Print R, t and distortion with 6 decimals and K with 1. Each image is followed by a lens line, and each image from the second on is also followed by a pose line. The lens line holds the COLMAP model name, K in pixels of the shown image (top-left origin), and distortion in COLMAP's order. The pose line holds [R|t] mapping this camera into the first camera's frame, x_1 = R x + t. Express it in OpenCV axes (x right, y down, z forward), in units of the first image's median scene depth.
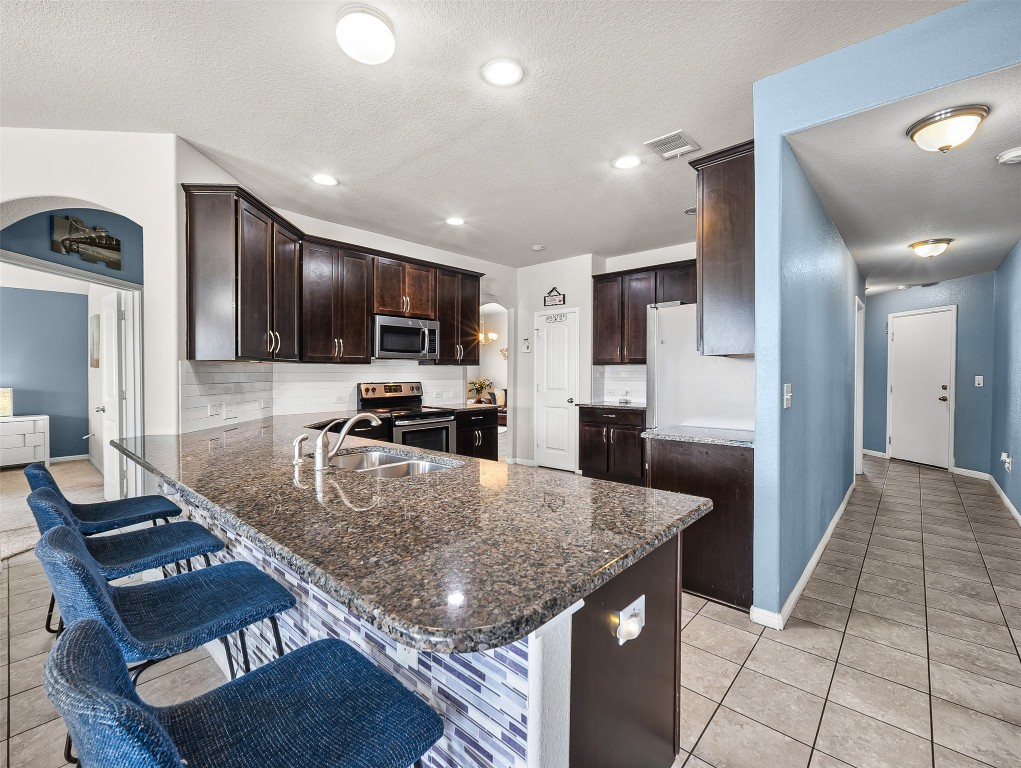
lens RADIAL K [[459.0, 0, 506.0], [0, 459.0, 374.7], [0, 0, 1]] dist [0.002628, 0.001341]
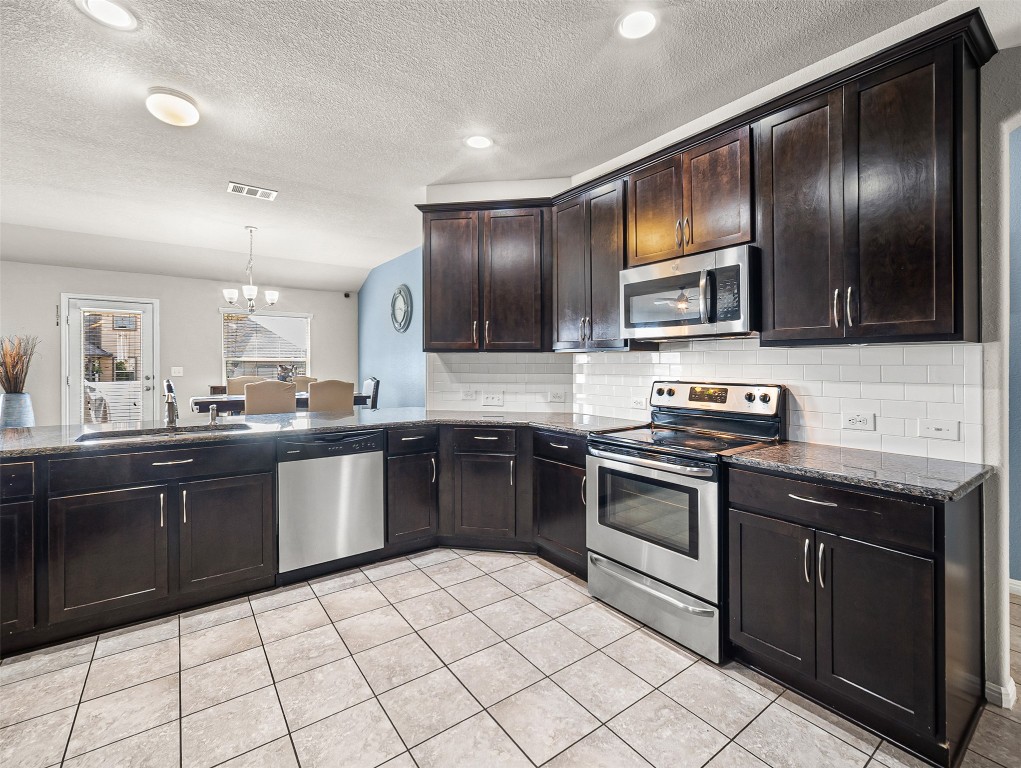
lens RADIAL K [[459.0, 0, 502.3], [0, 459.0, 363.3], [0, 0, 1]] dist [0.002628, 0.001341]
pose [[-0.209477, -0.000033, -0.977814, 0.353309], [-0.007574, 0.999970, 0.001589, -0.004493], [0.977784, 0.007739, -0.209471, 0.965506]]
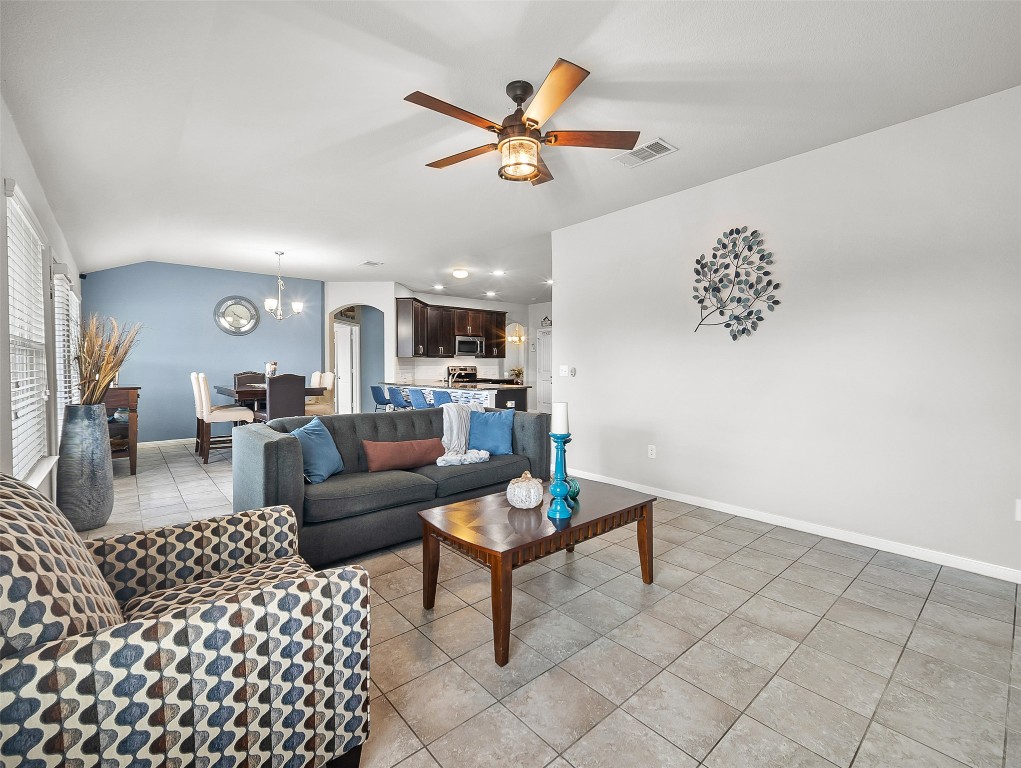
lens RADIAL K [[459.0, 0, 510.5], [0, 459.0, 378.2], [0, 0, 1]] dist [0.002628, 0.001341]
pose [[0.993230, 0.003810, -0.116103, 0.237999], [-0.000757, 0.999653, 0.026328, 0.016990], [0.116163, -0.026061, 0.992888, -1.187334]]
